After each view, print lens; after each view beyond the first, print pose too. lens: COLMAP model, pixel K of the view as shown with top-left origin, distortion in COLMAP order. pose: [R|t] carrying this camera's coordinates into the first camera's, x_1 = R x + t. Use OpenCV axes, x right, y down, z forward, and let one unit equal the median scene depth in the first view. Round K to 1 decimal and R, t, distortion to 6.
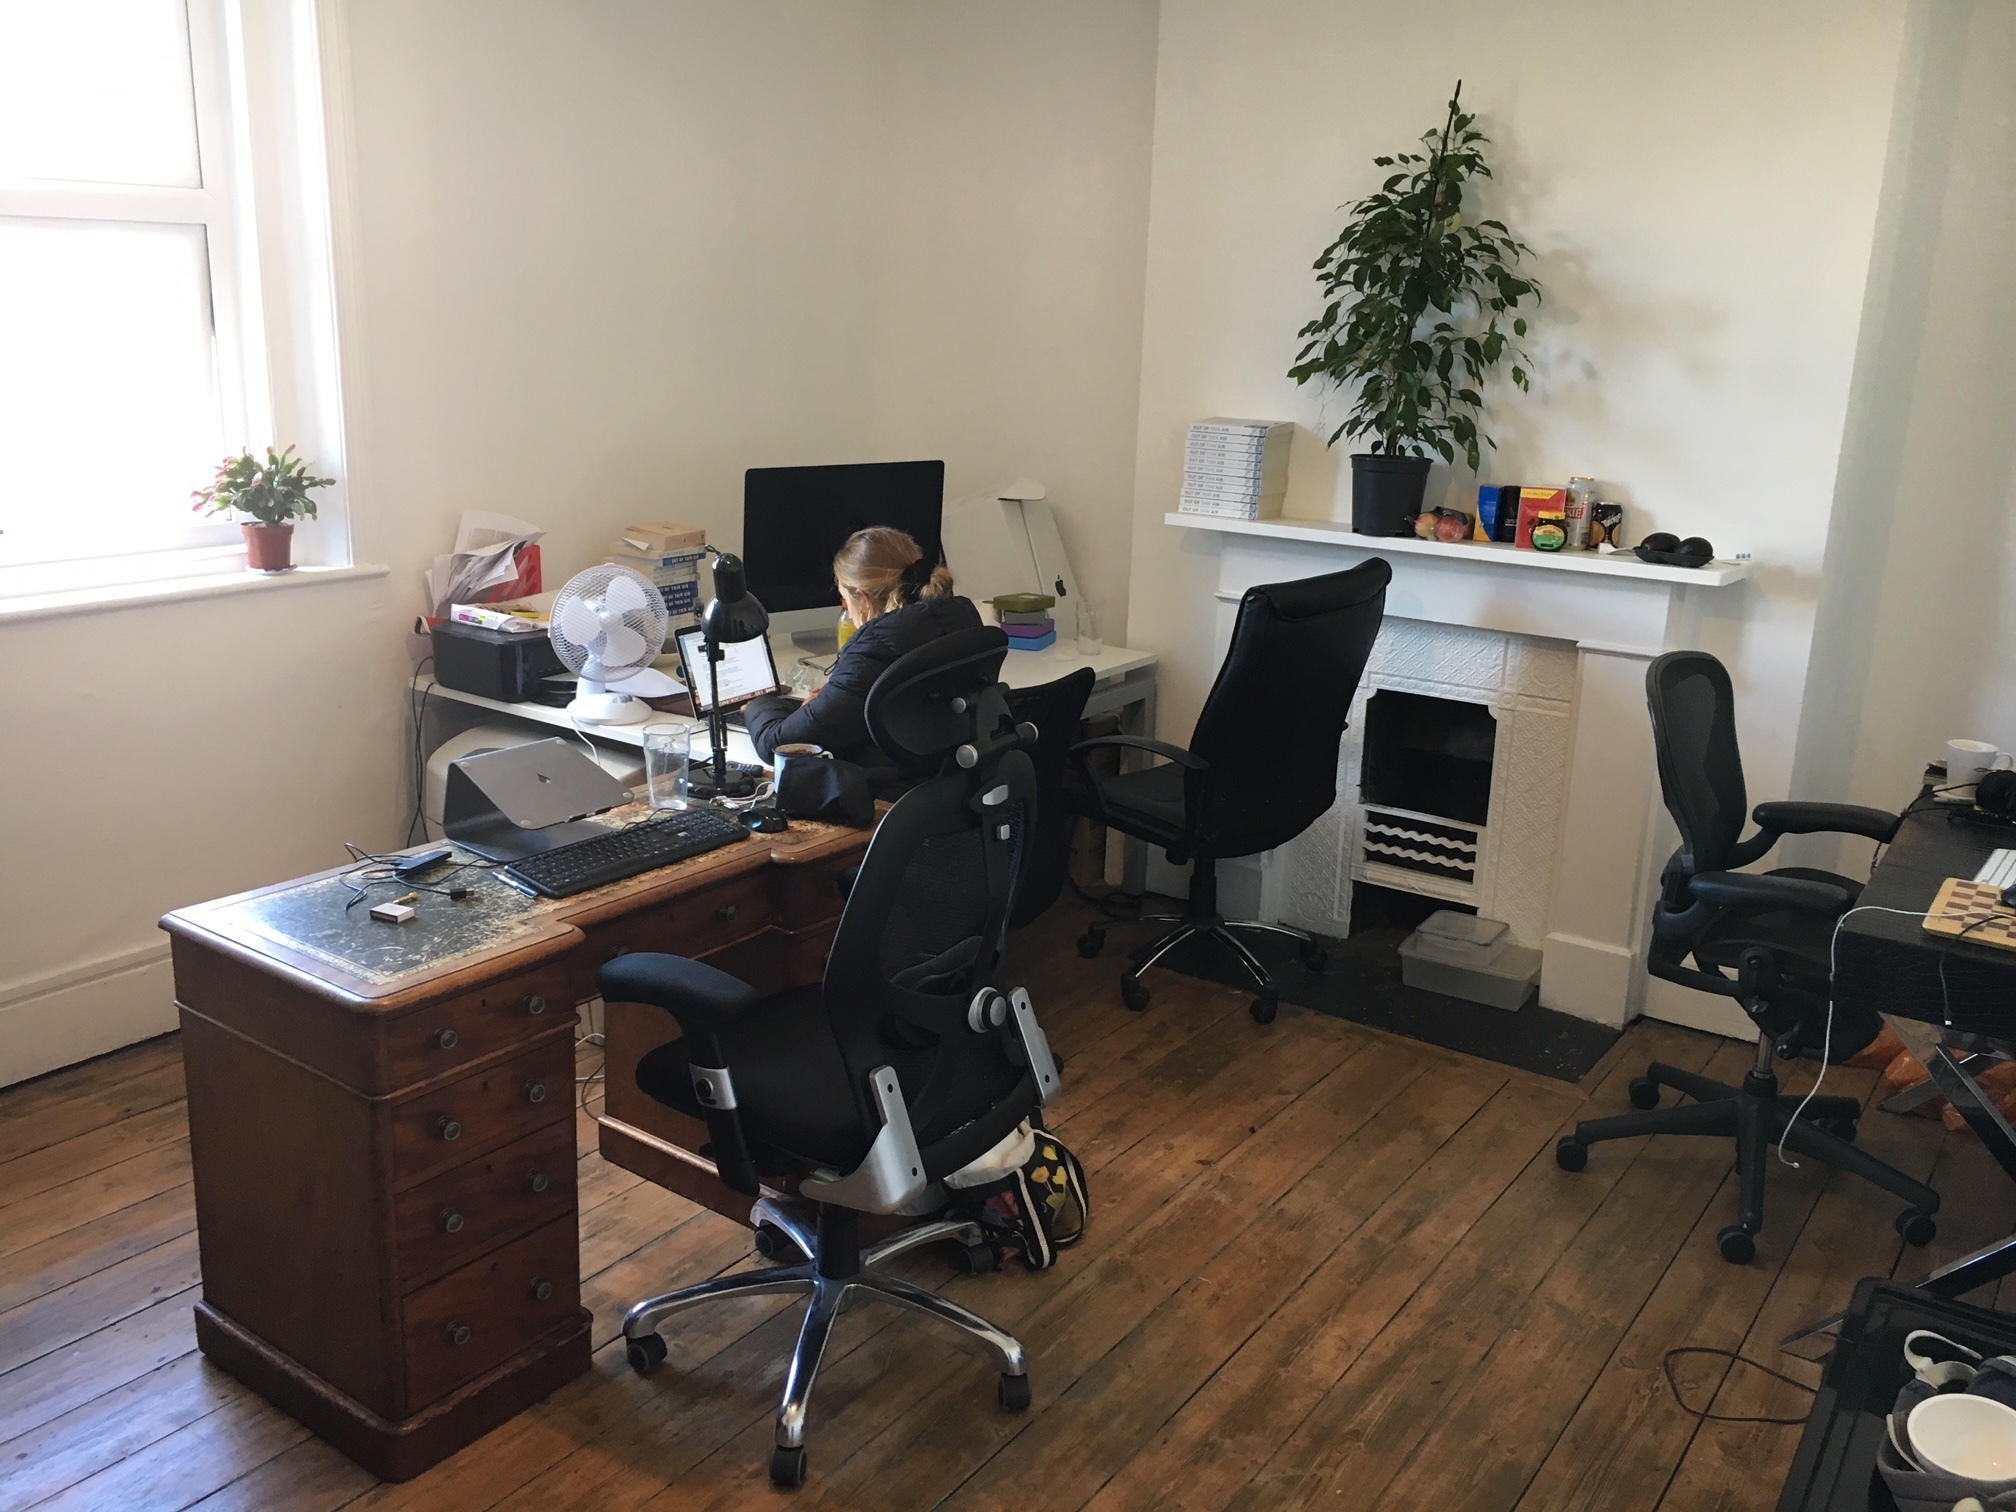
lens RADIAL K [[1723.7, 0, 1008.0], [0, 1723.7, 756.0], [0, 0, 1]] dist [0.001001, -0.000629]
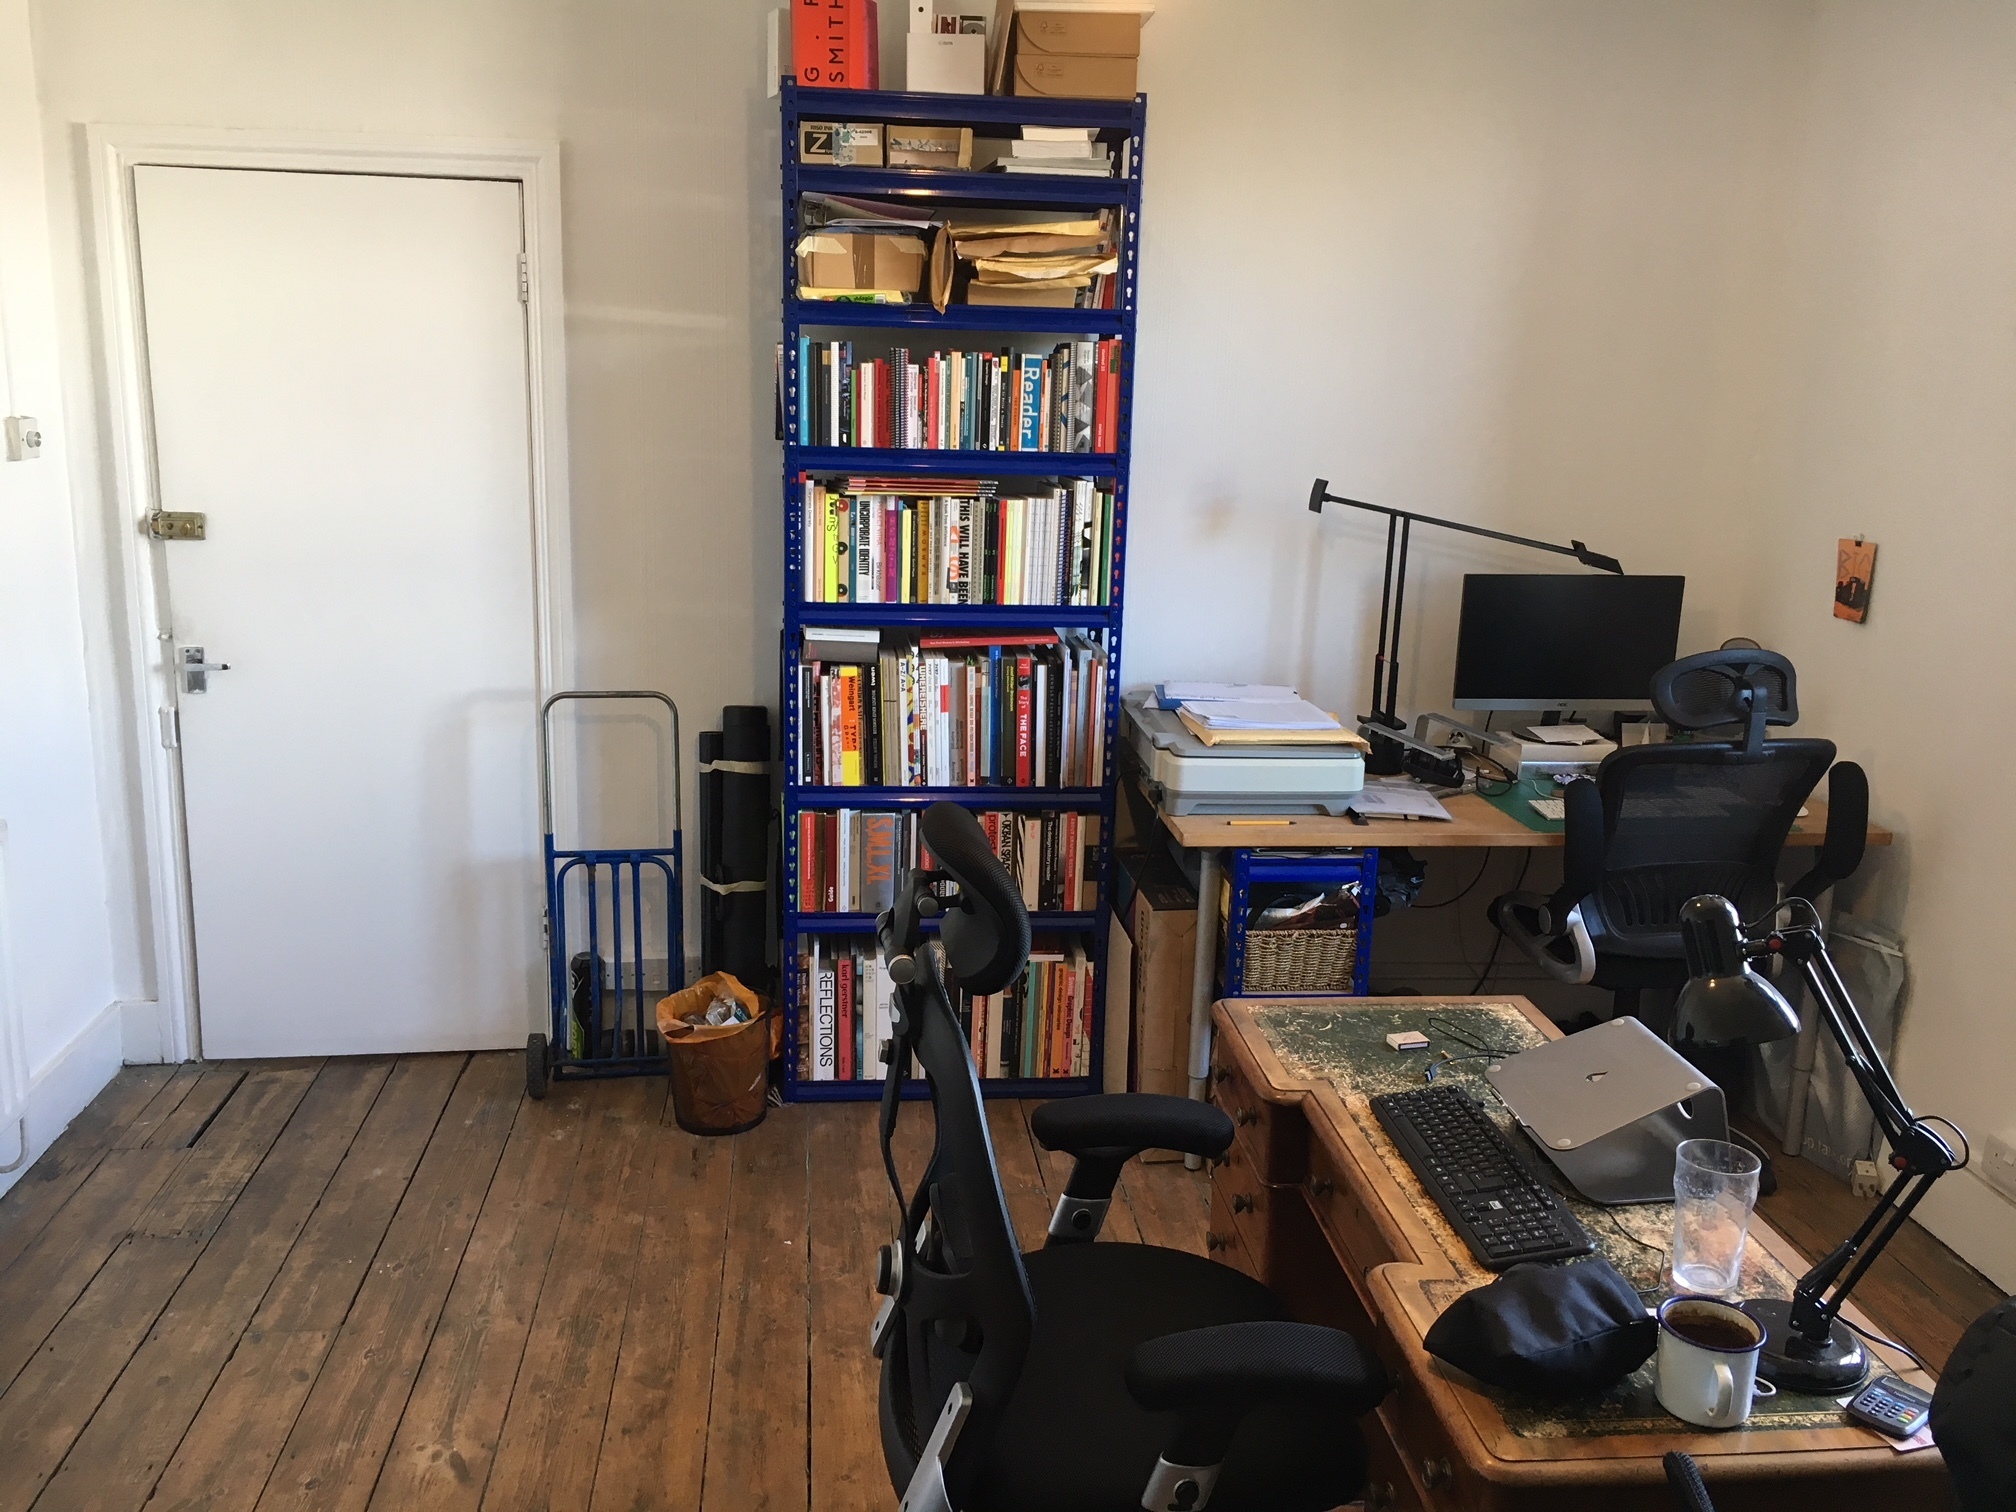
lens RADIAL K [[1723.7, 0, 1008.0], [0, 1723.7, 756.0], [0, 0, 1]] dist [0.001001, -0.000629]
pose [[-0.745588, 0.098894, -0.659028, 0.288296], [-0.223426, 0.894595, 0.387015, -0.248528], [0.627837, 0.435798, -0.644904, 0.919267]]
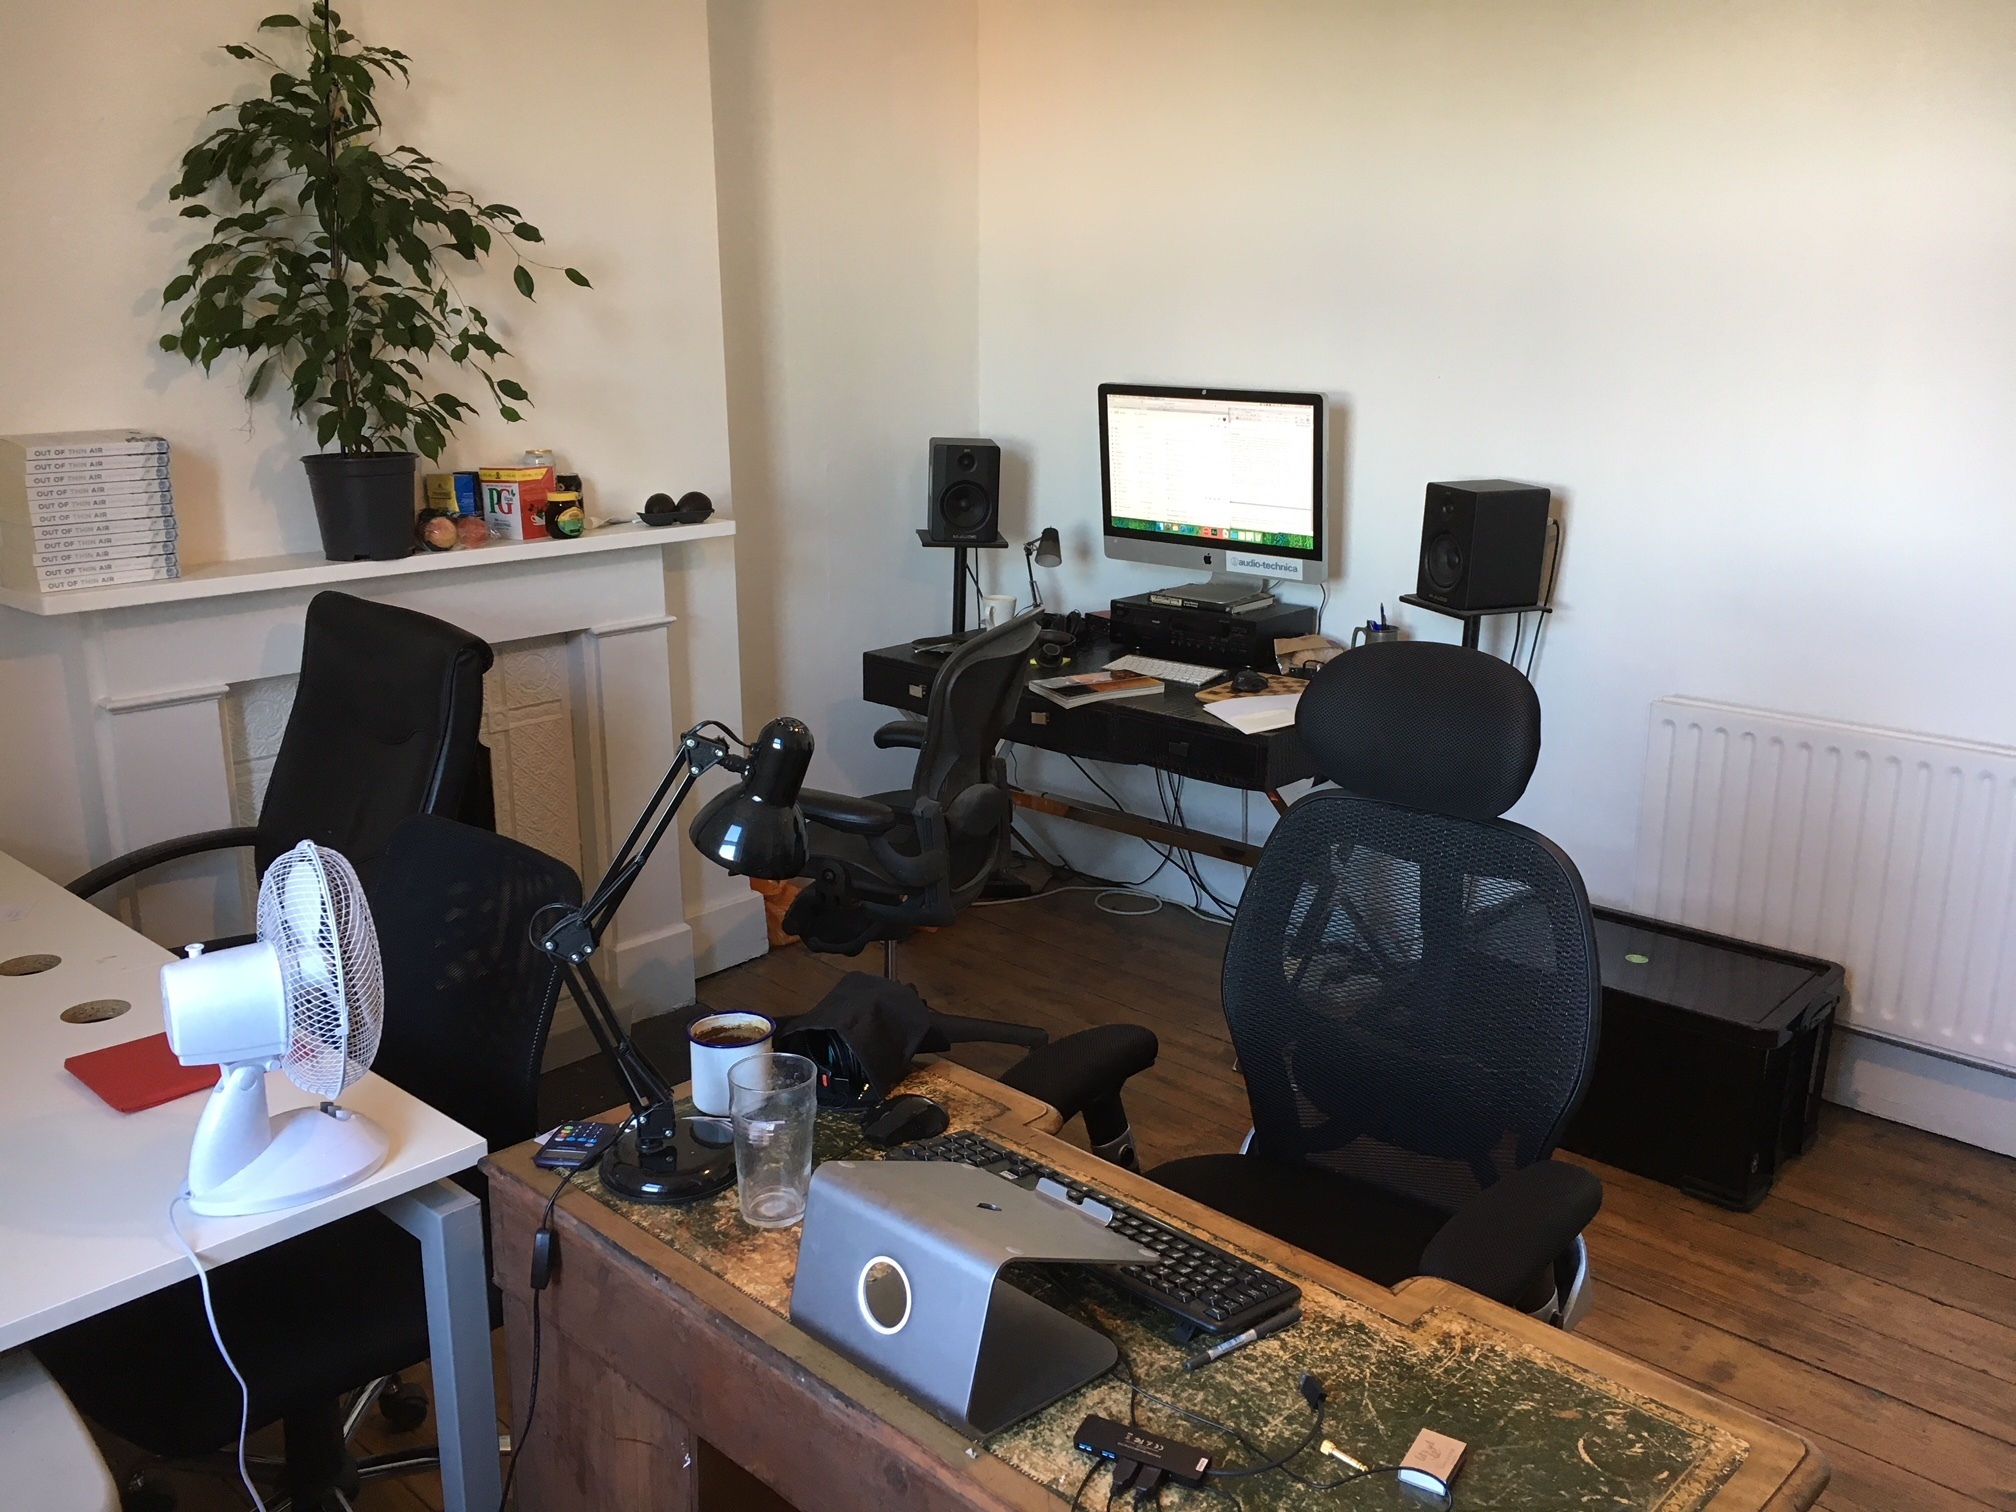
lens RADIAL K [[1706.3, 0, 1006.5], [0, 1706.3, 800.0], [0, 0, 1]] dist [0.000809, -0.003238]
pose [[0.144932, -0.302956, 0.941920, -0.515092], [0.248748, 0.932552, 0.261668, -0.166676], [-0.957663, 0.196376, 0.210516, 0.631840]]
